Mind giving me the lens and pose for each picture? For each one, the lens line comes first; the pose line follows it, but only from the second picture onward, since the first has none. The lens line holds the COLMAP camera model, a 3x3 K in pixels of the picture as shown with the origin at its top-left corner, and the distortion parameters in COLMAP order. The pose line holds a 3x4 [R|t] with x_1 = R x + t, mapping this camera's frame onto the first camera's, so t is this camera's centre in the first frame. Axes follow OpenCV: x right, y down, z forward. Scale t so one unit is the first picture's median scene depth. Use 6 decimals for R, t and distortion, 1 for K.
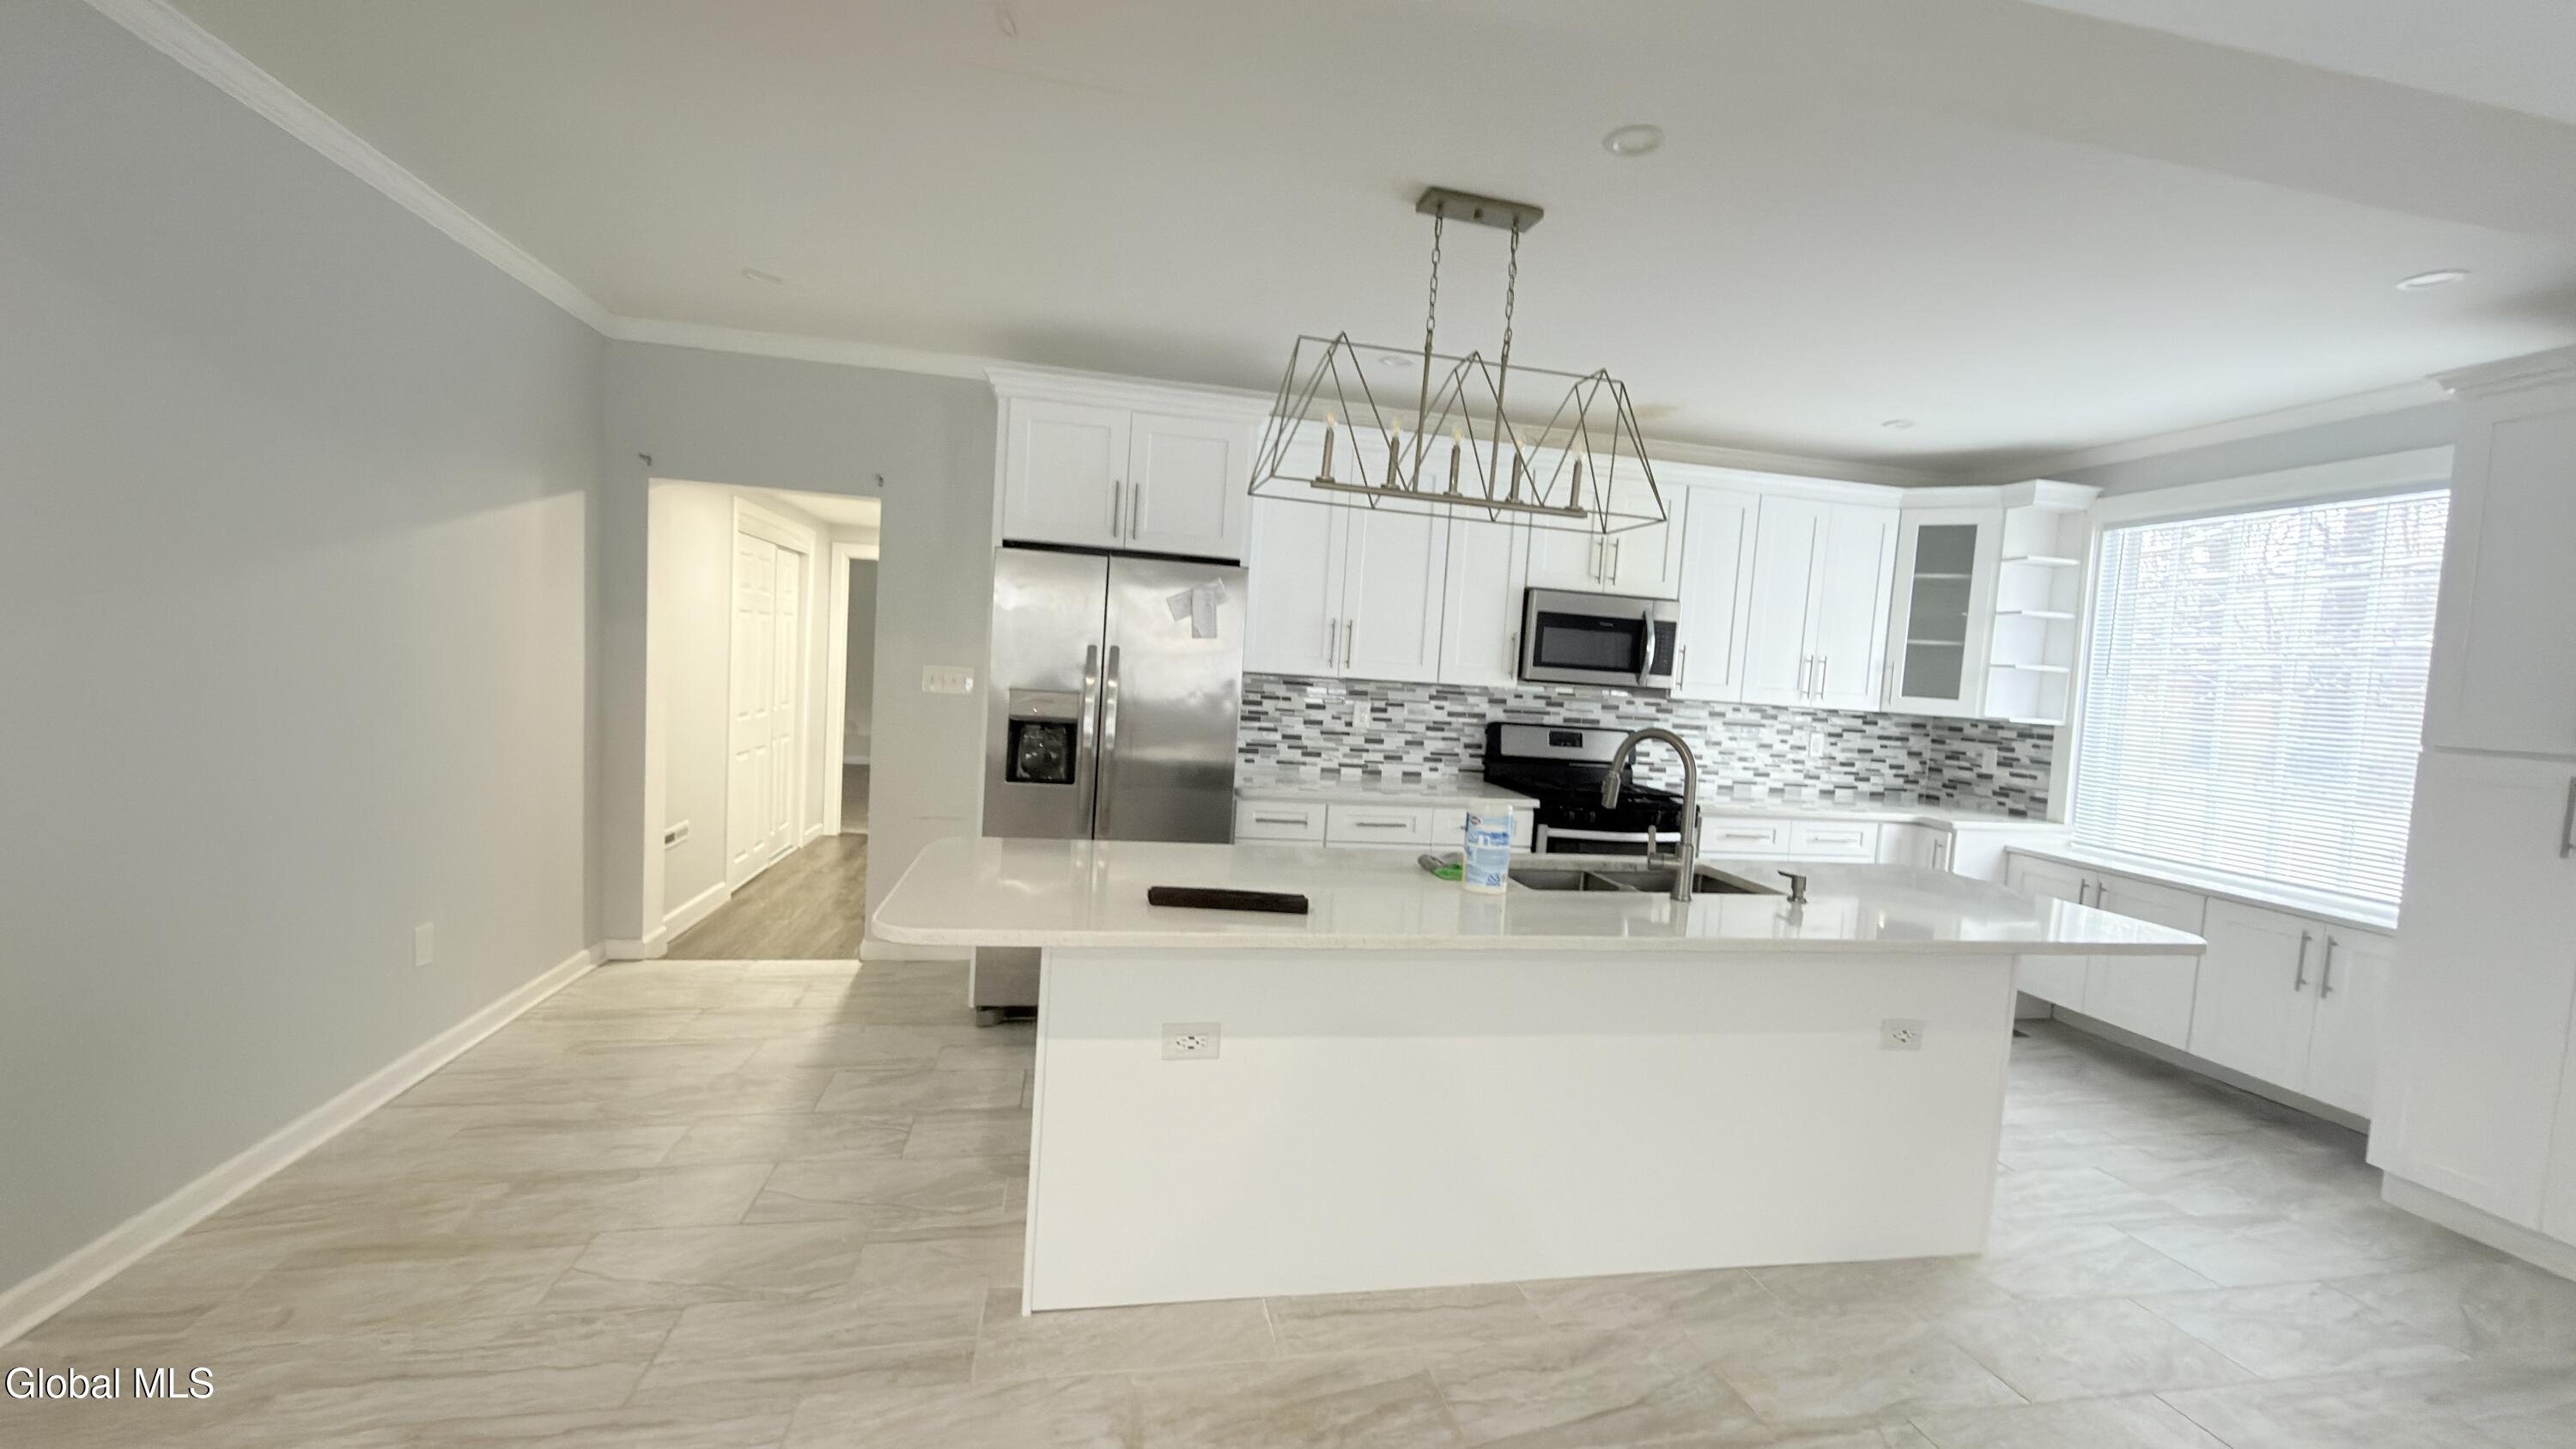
lens RADIAL K [[1028.1, 0, 1280.0], [0, 1028.1, 729.0], [0, 0, 1]] dist [0.003057, 0.000786]
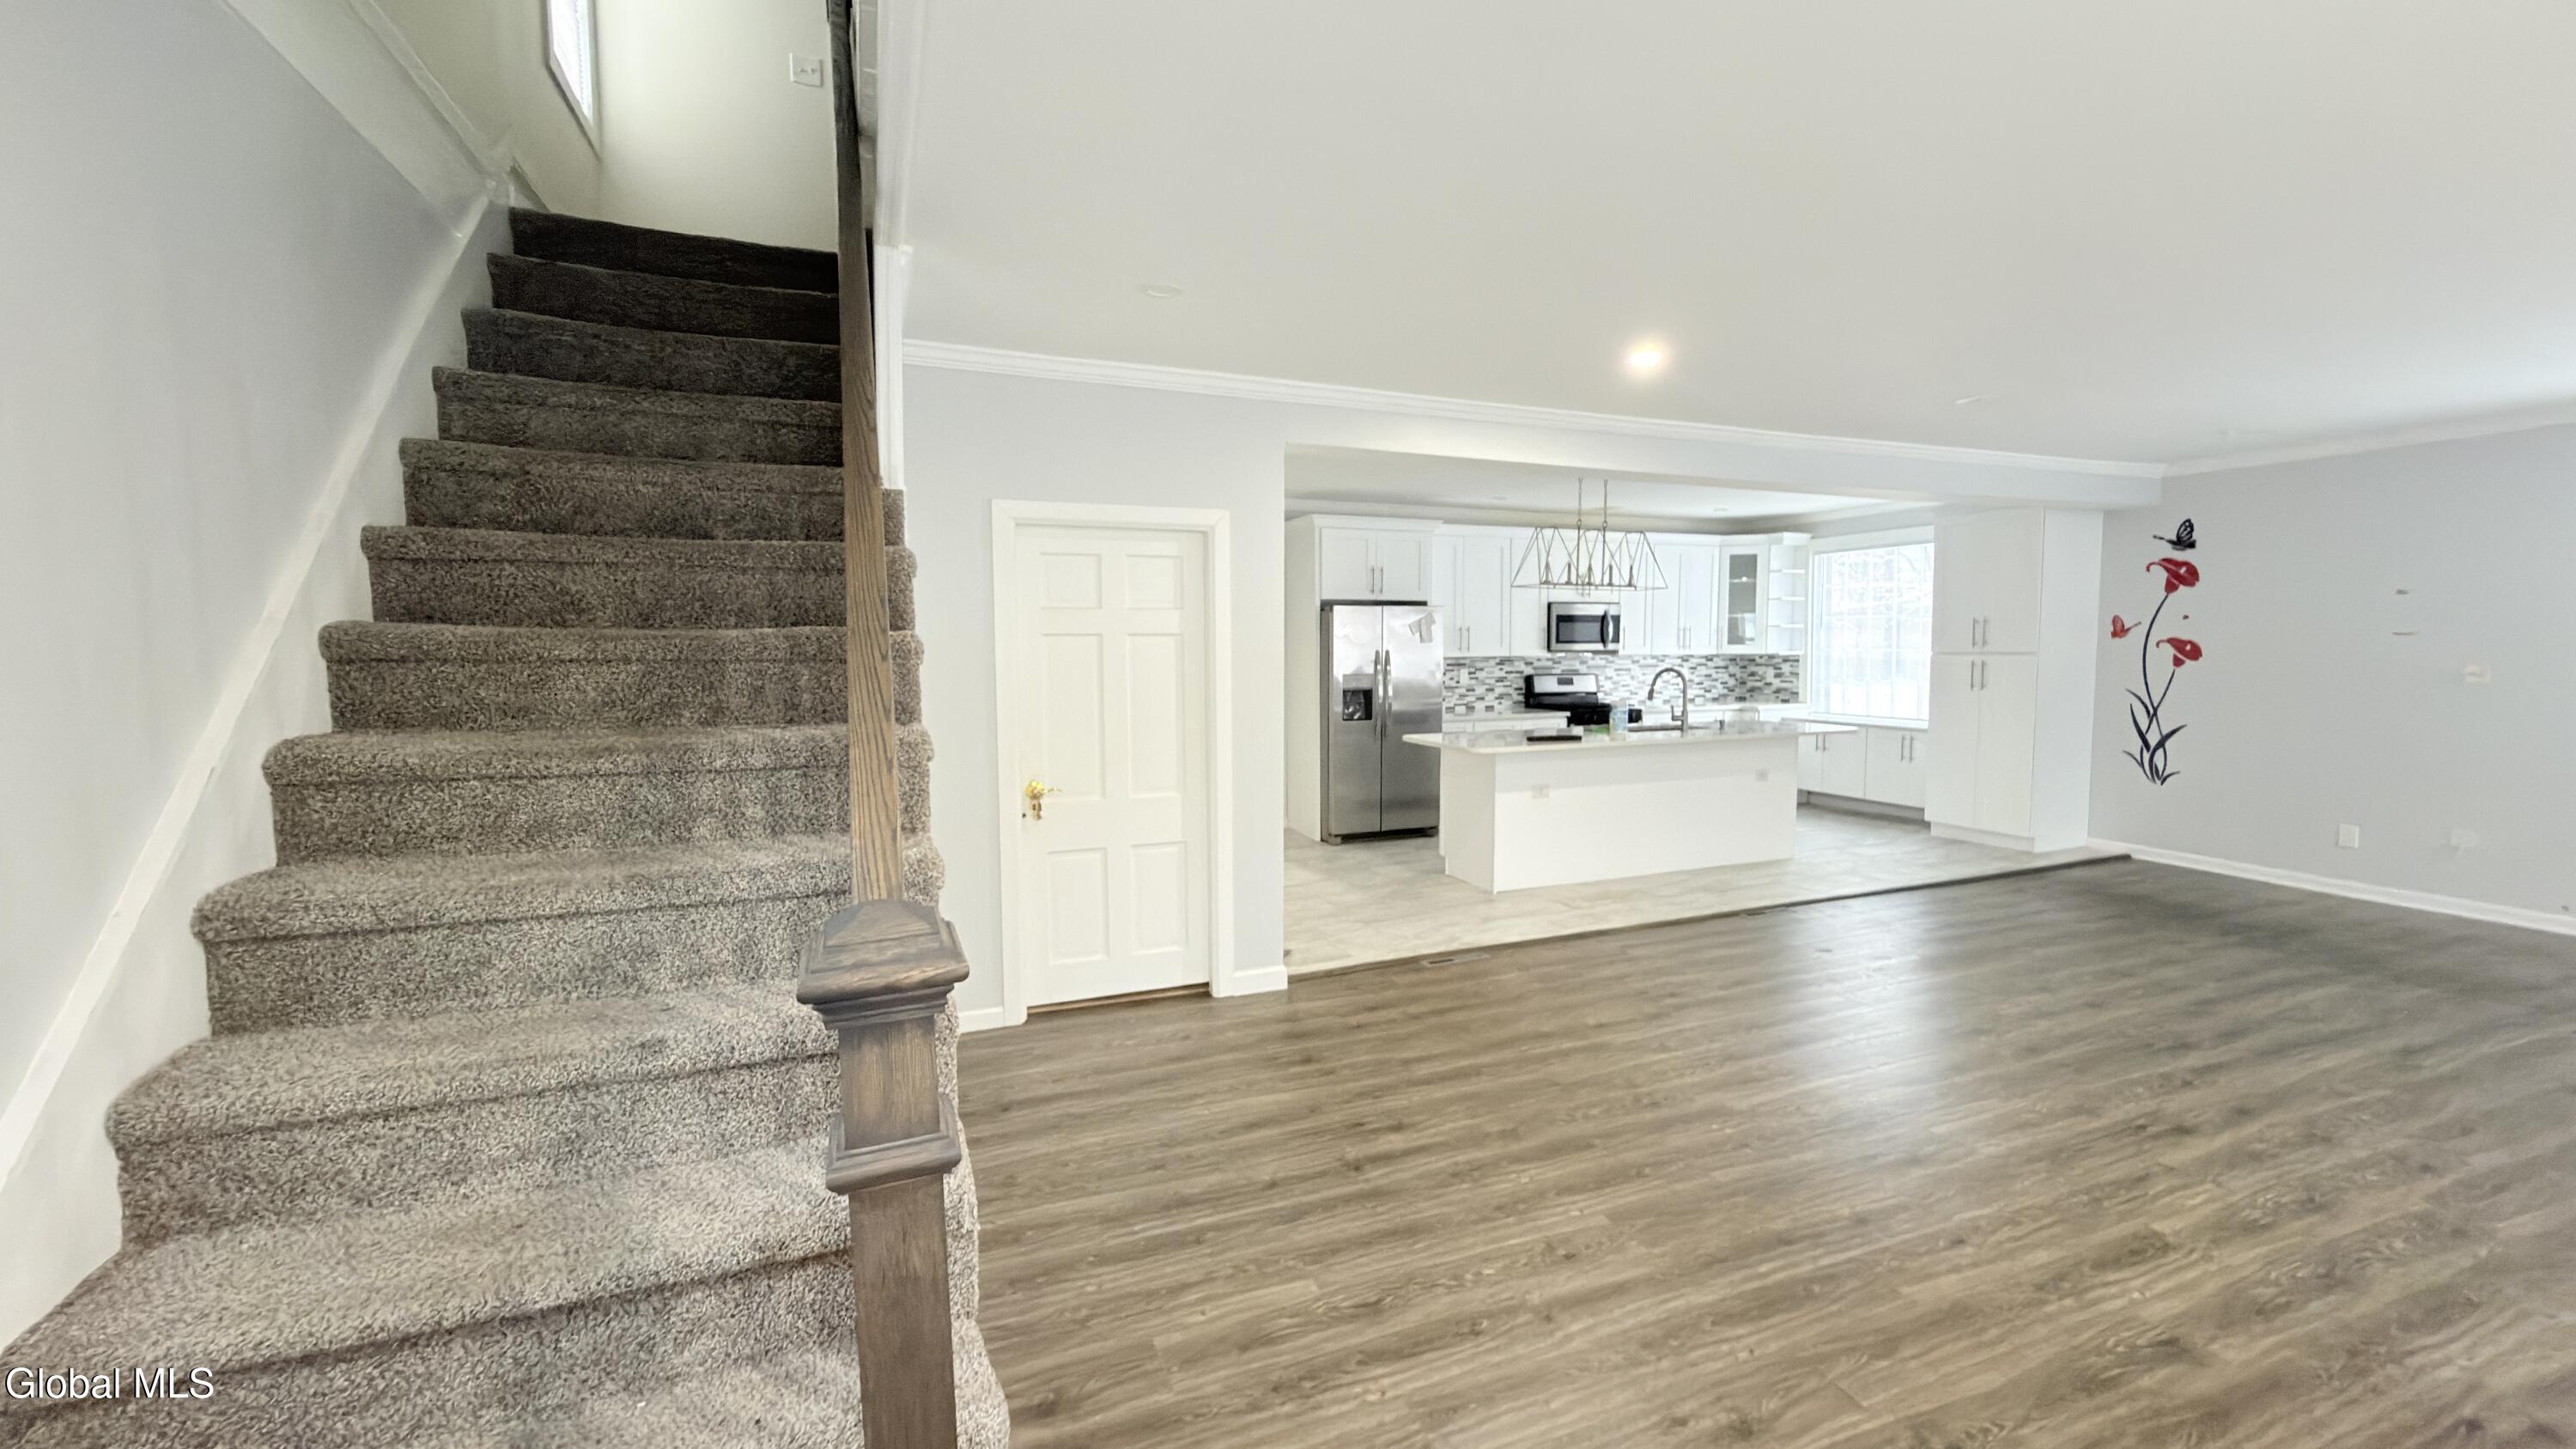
lens RADIAL K [[1028.1, 0, 1285.5], [0, 1028.1, 726.3], [0, 0, 1]] dist [0.003057, 0.000786]
pose [[0.978483, -0.087172, 0.187011, -0.573813], [0.083092, 0.996103, 0.029564, -0.005989], [-0.188859, -0.013389, 0.981913, -0.727613]]
